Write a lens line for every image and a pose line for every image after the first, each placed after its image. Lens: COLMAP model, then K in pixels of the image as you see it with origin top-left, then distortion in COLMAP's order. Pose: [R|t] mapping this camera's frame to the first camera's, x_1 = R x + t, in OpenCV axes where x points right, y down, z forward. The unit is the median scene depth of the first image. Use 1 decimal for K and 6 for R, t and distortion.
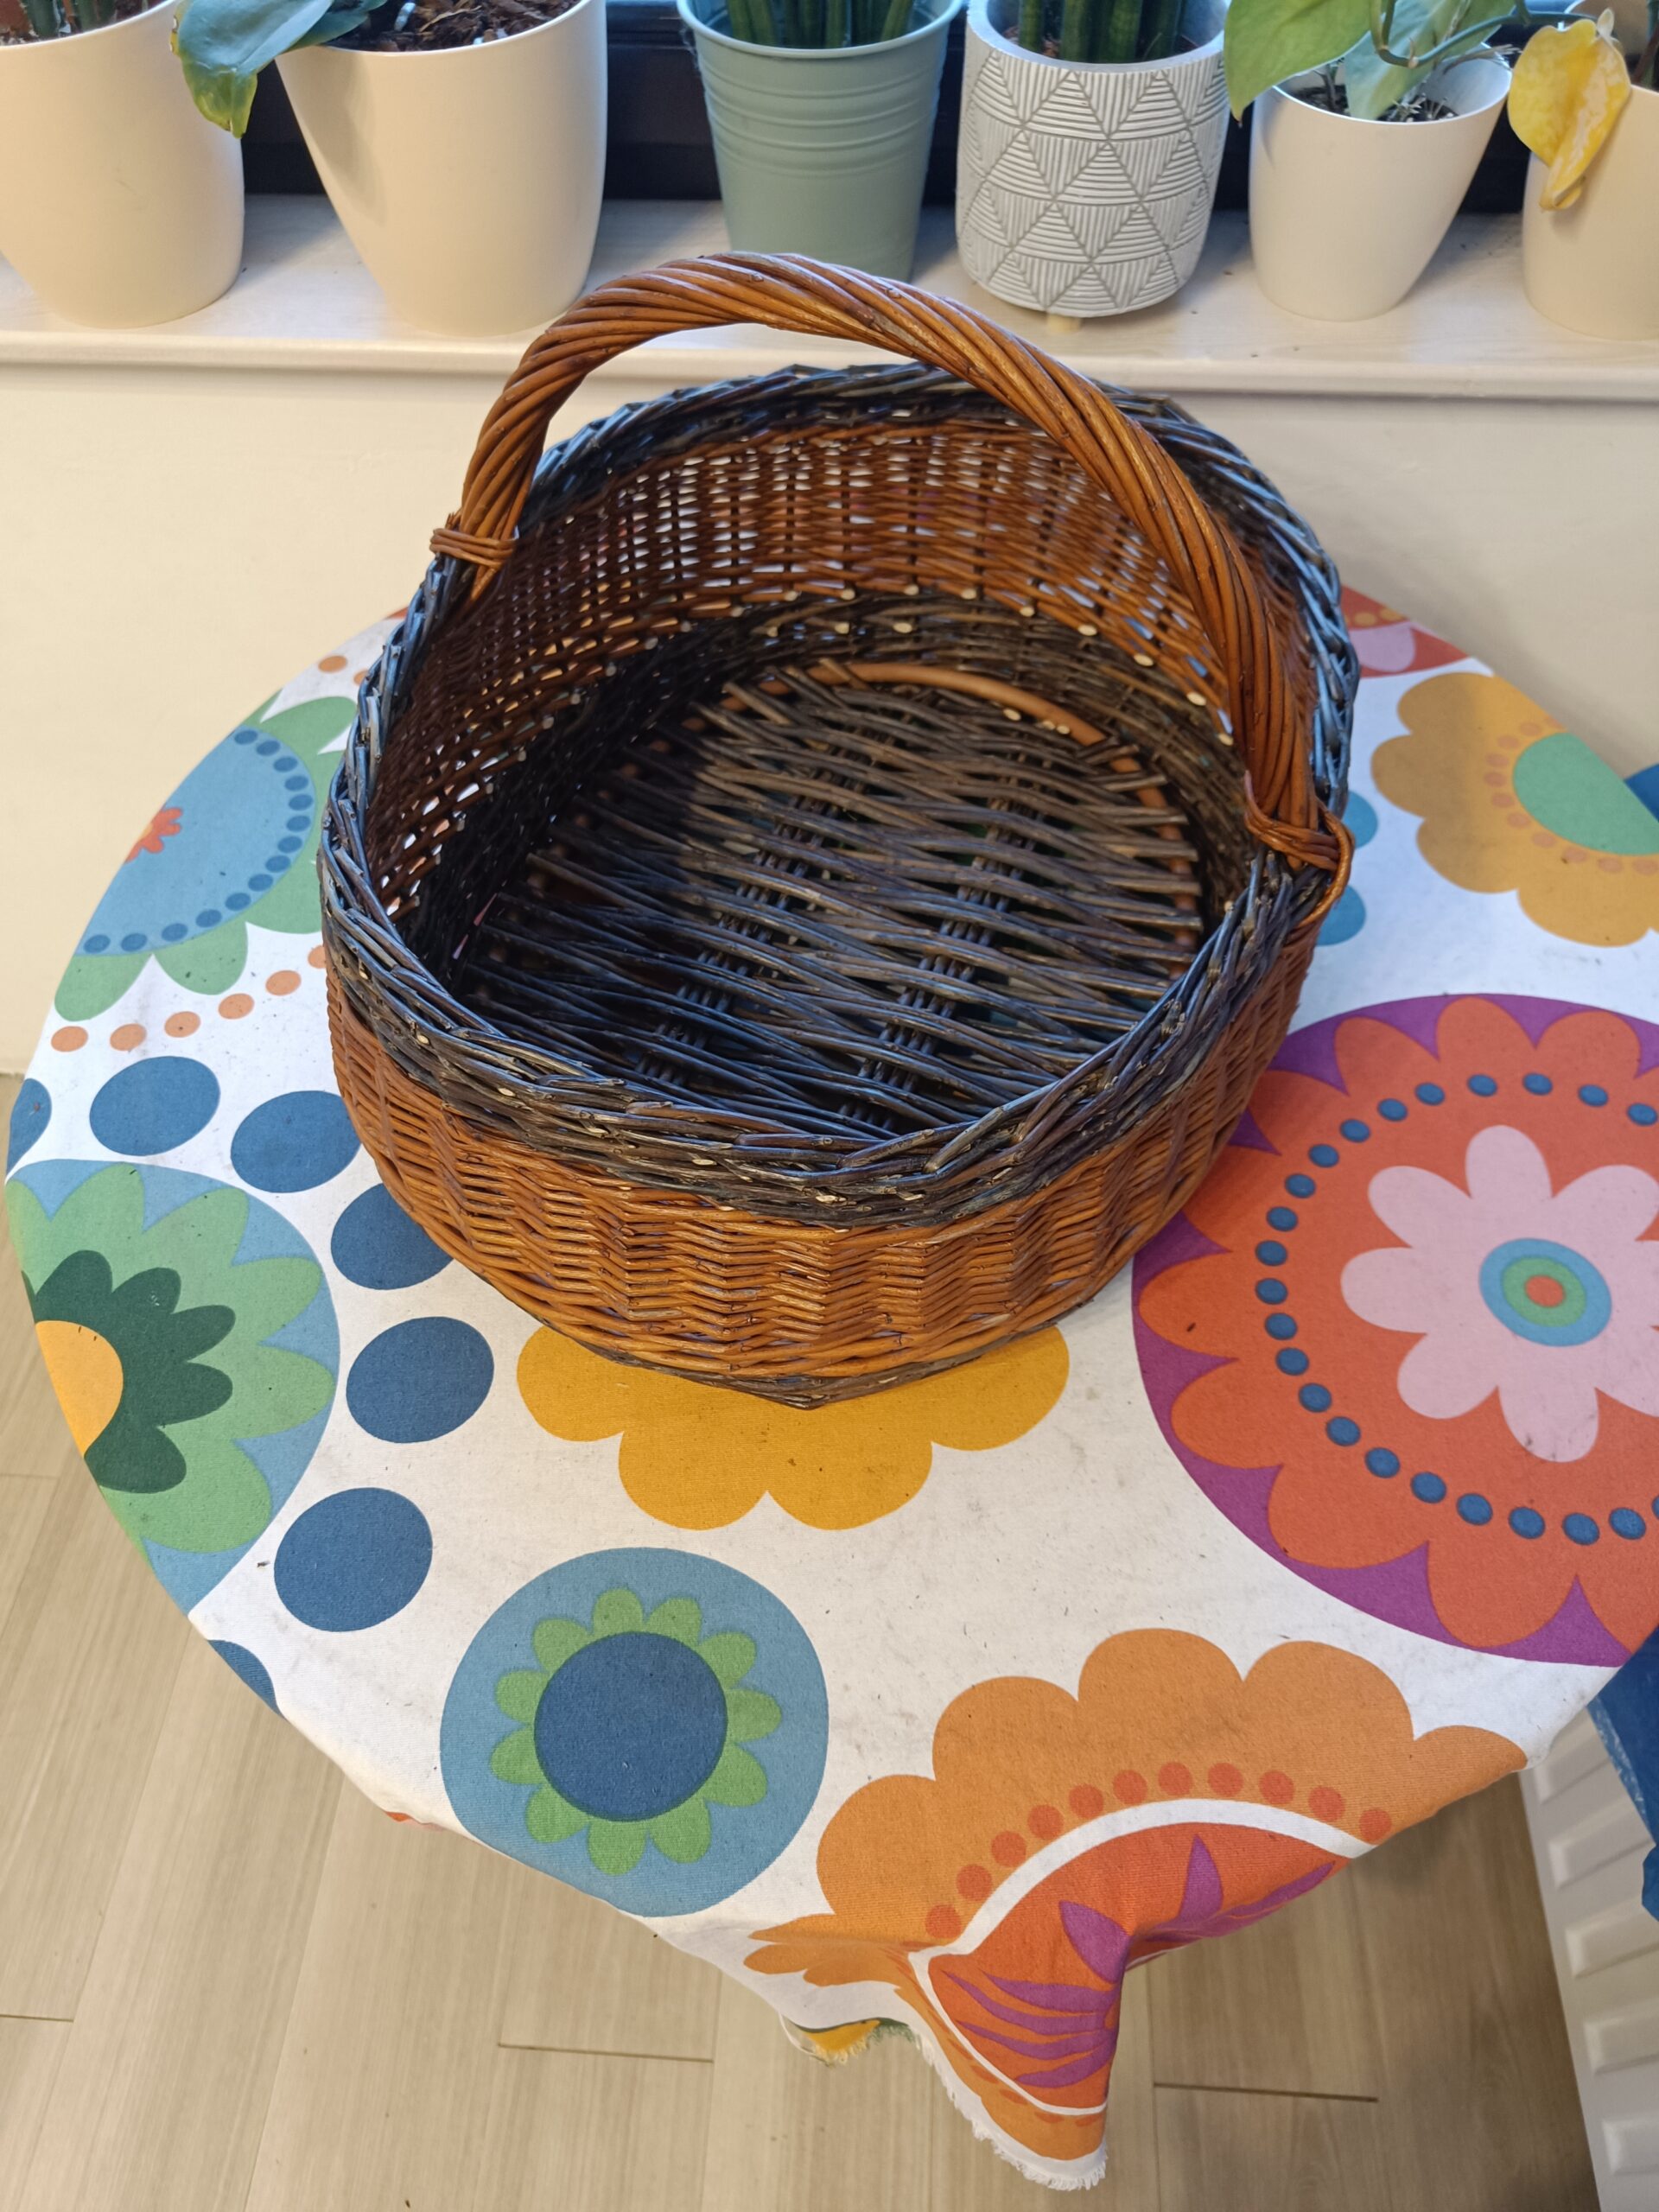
lens RADIAL K [[1570.0, 0, 815.7], [0, 1570.0, 1105.2], [0, 0, 1]] dist [0.063990, -0.117521]
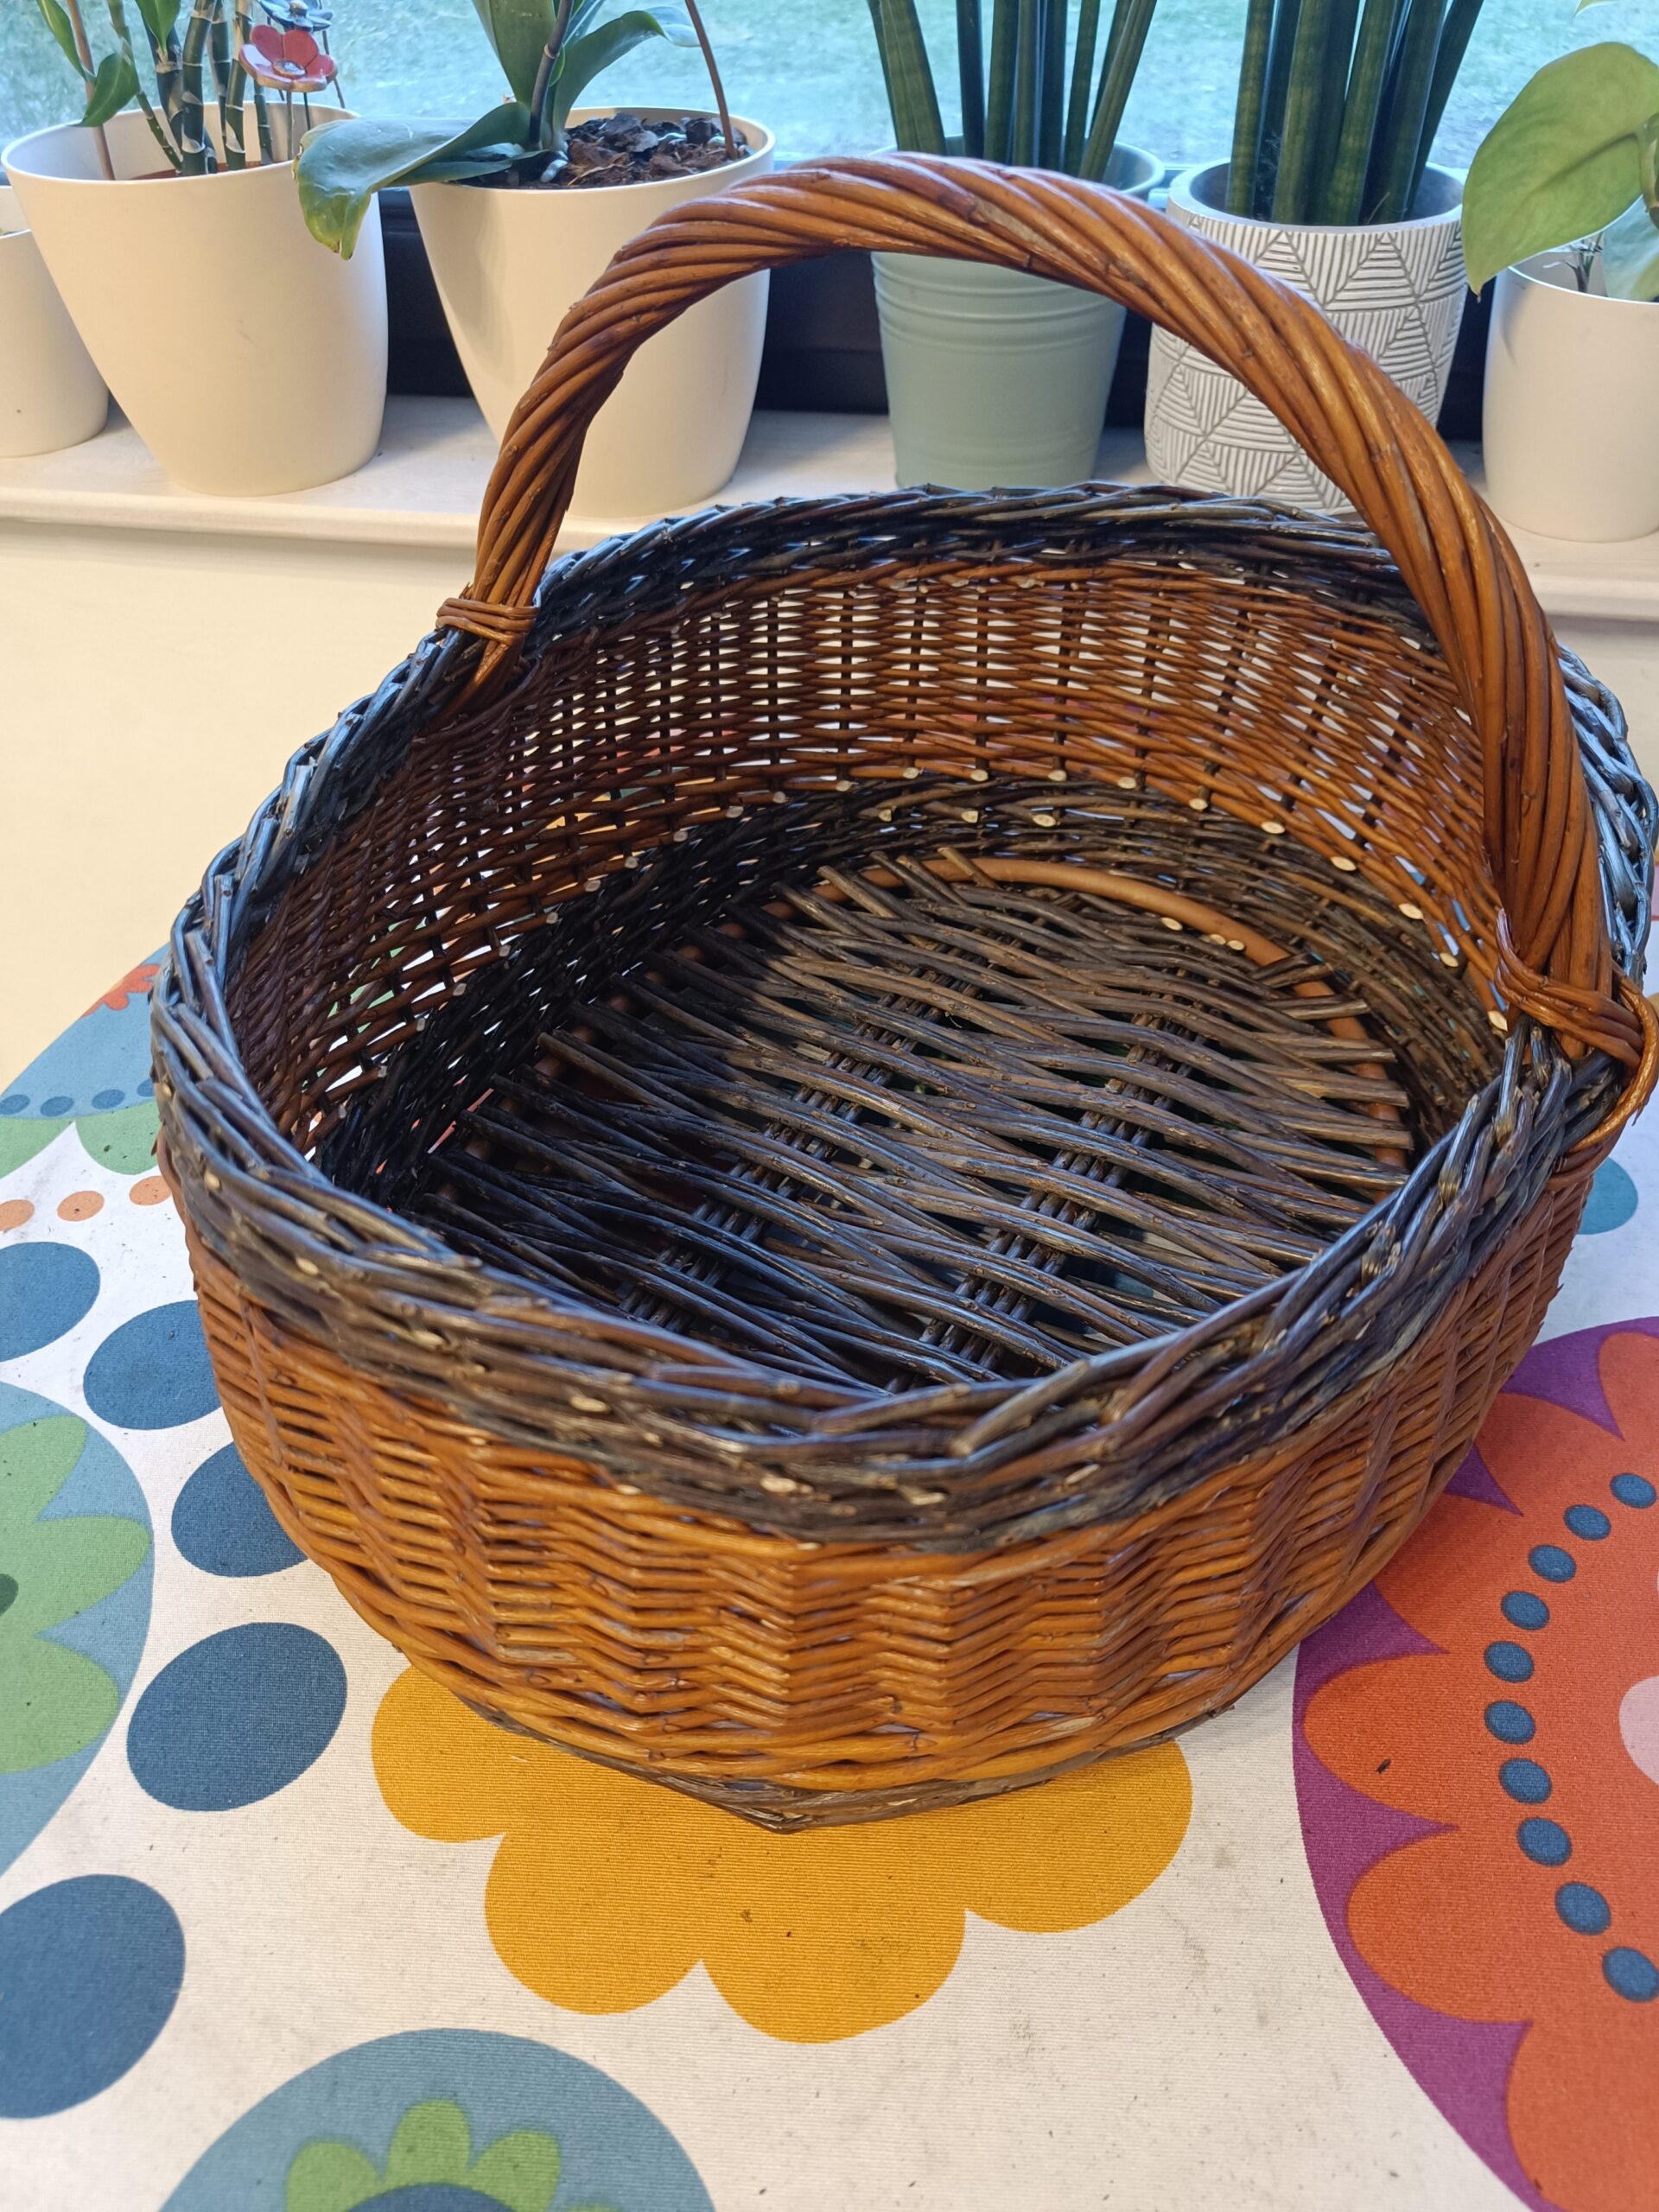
lens RADIAL K [[1662.0, 0, 829.5], [0, 1662.0, 1106.0], [0, 0, 1]] dist [0.008970, -0.035078]
pose [[0.992591, 0.080099, -0.091364, 0.052325], [-0.096294, 0.977154, -0.189468, 0.026690], [0.074101, 0.196862, 0.977627, 0.261347]]
